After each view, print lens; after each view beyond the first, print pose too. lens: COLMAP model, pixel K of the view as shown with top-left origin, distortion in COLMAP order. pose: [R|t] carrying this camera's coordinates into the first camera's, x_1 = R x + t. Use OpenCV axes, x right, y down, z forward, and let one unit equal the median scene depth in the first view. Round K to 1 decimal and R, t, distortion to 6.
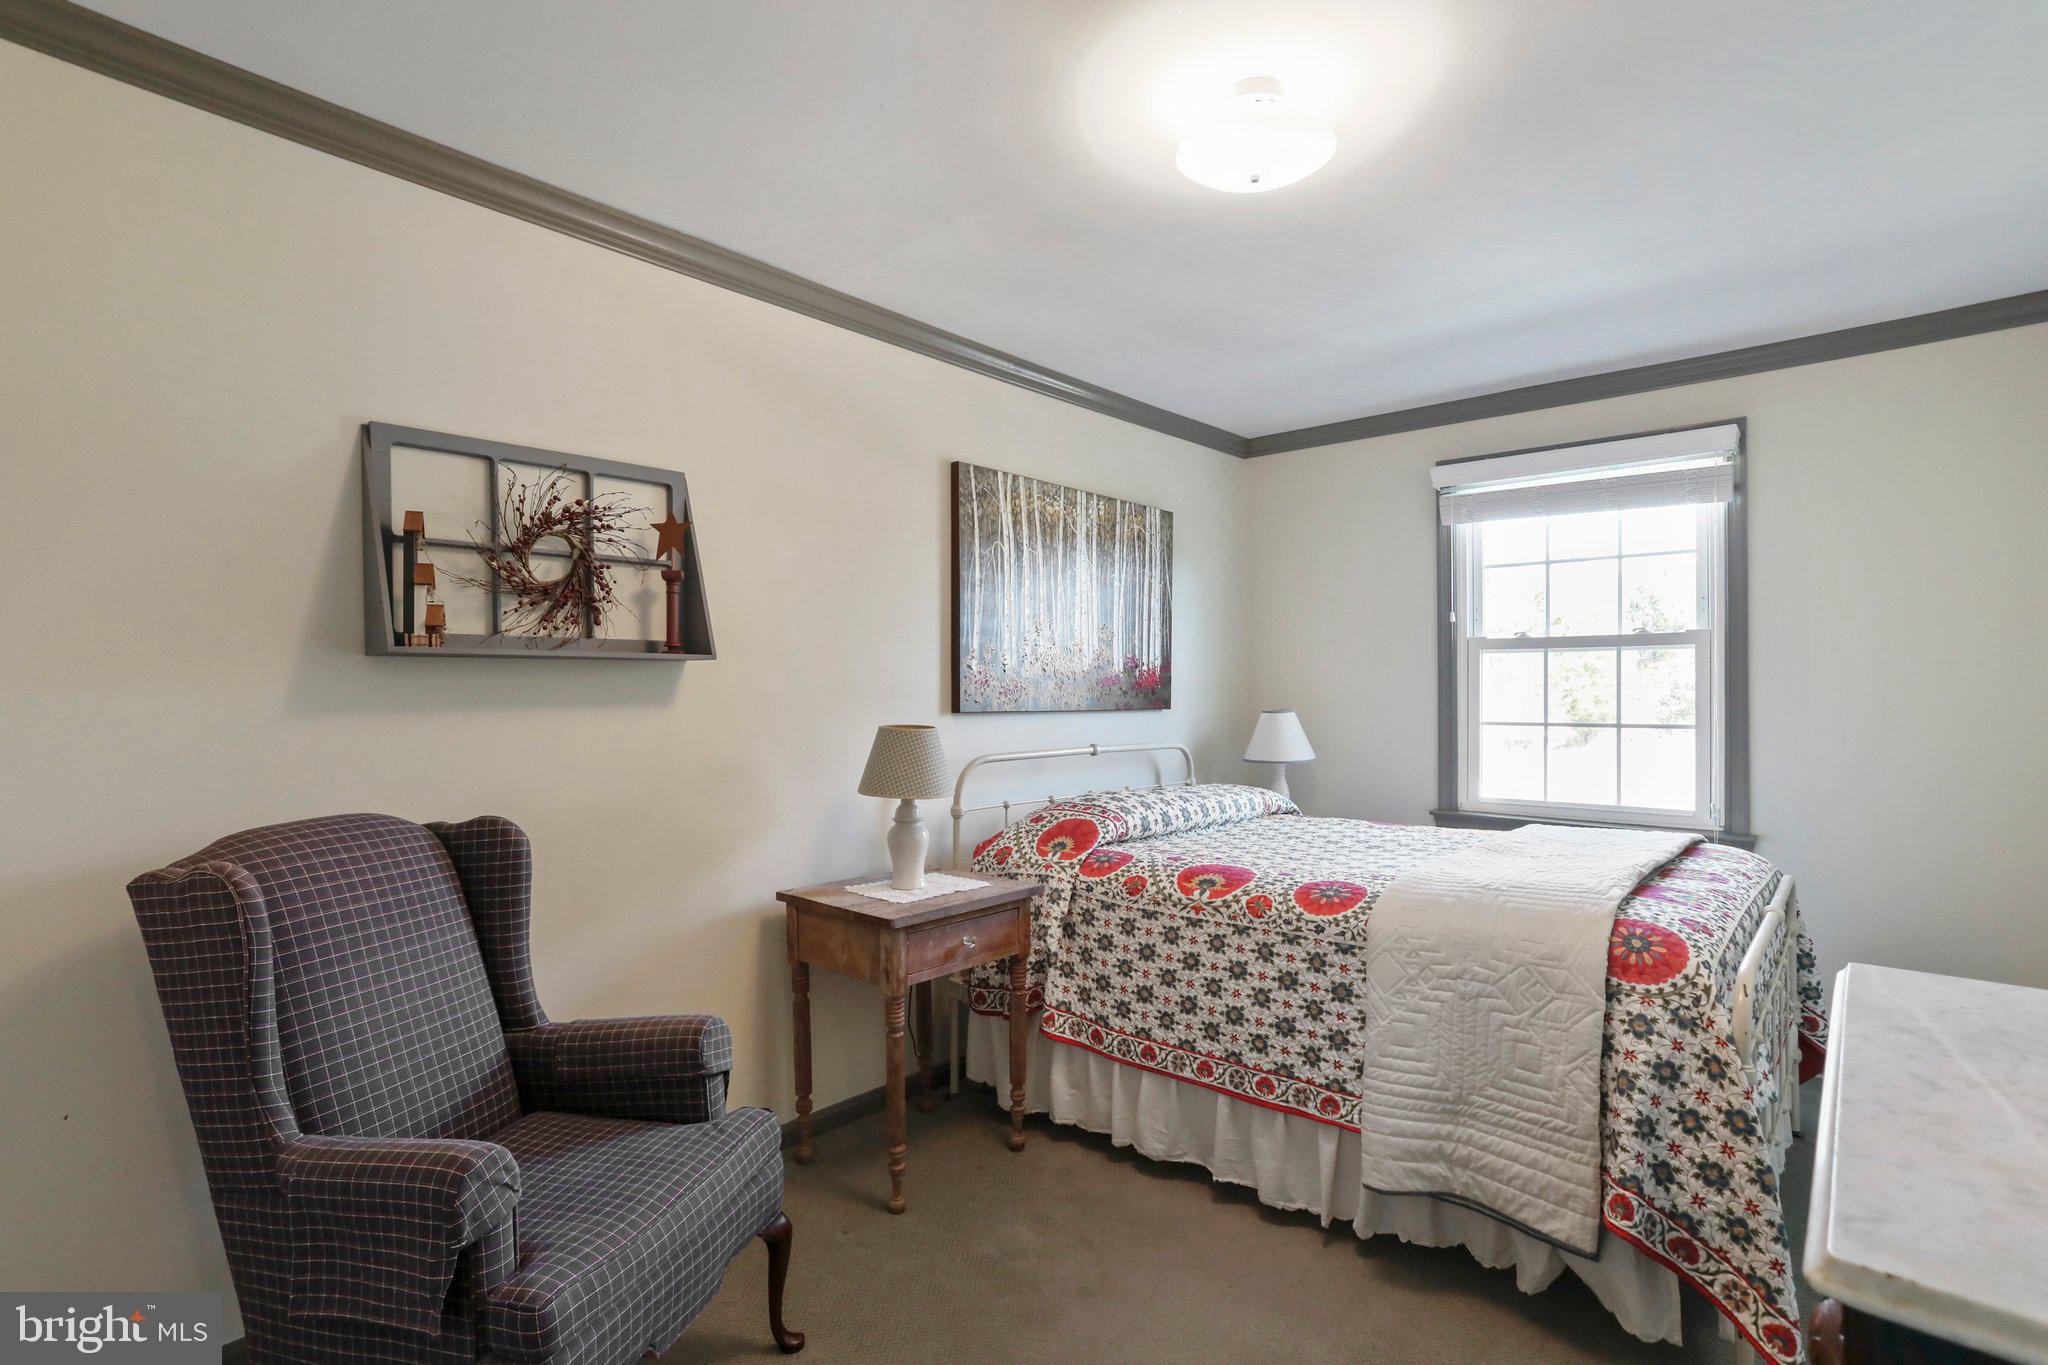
lens RADIAL K [[989.4, 0, 1018.0], [0, 989.4, 705.1], [0, 0, 1]] dist [-0.061983, 0.035266]
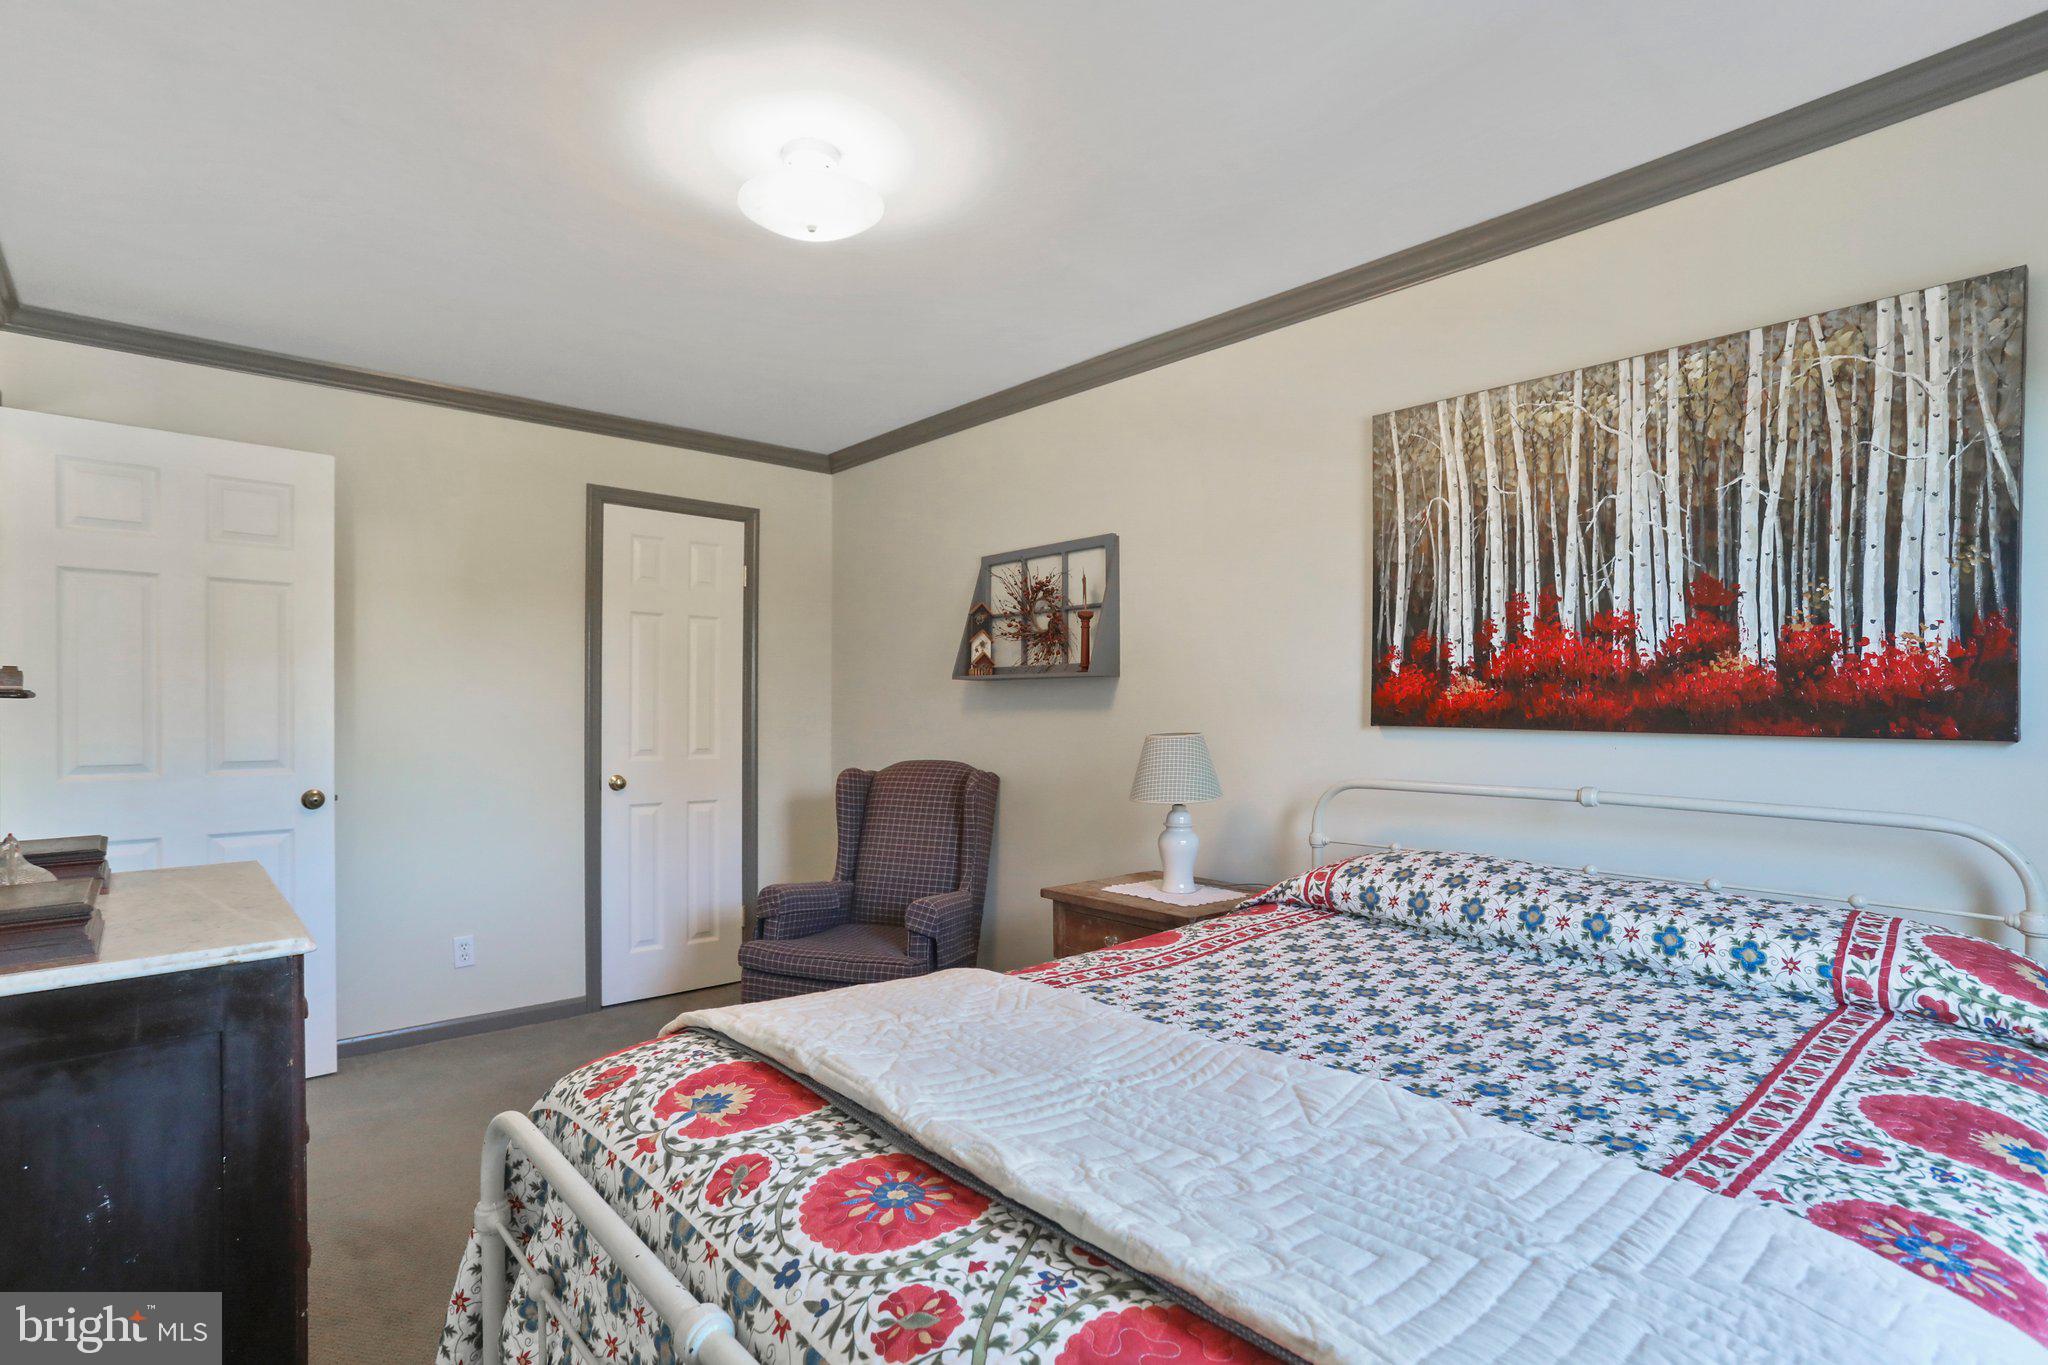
lens RADIAL K [[989.4, 0, 1018.0], [0, 989.4, 705.1], [0, 0, 1]] dist [-0.061983, 0.035266]
pose [[-0.119247, -0.002174, -0.992862, 0.740520], [-0.022801, 0.999740, 0.000549, -0.003722], [0.992603, 0.022703, -0.119266, 0.778183]]
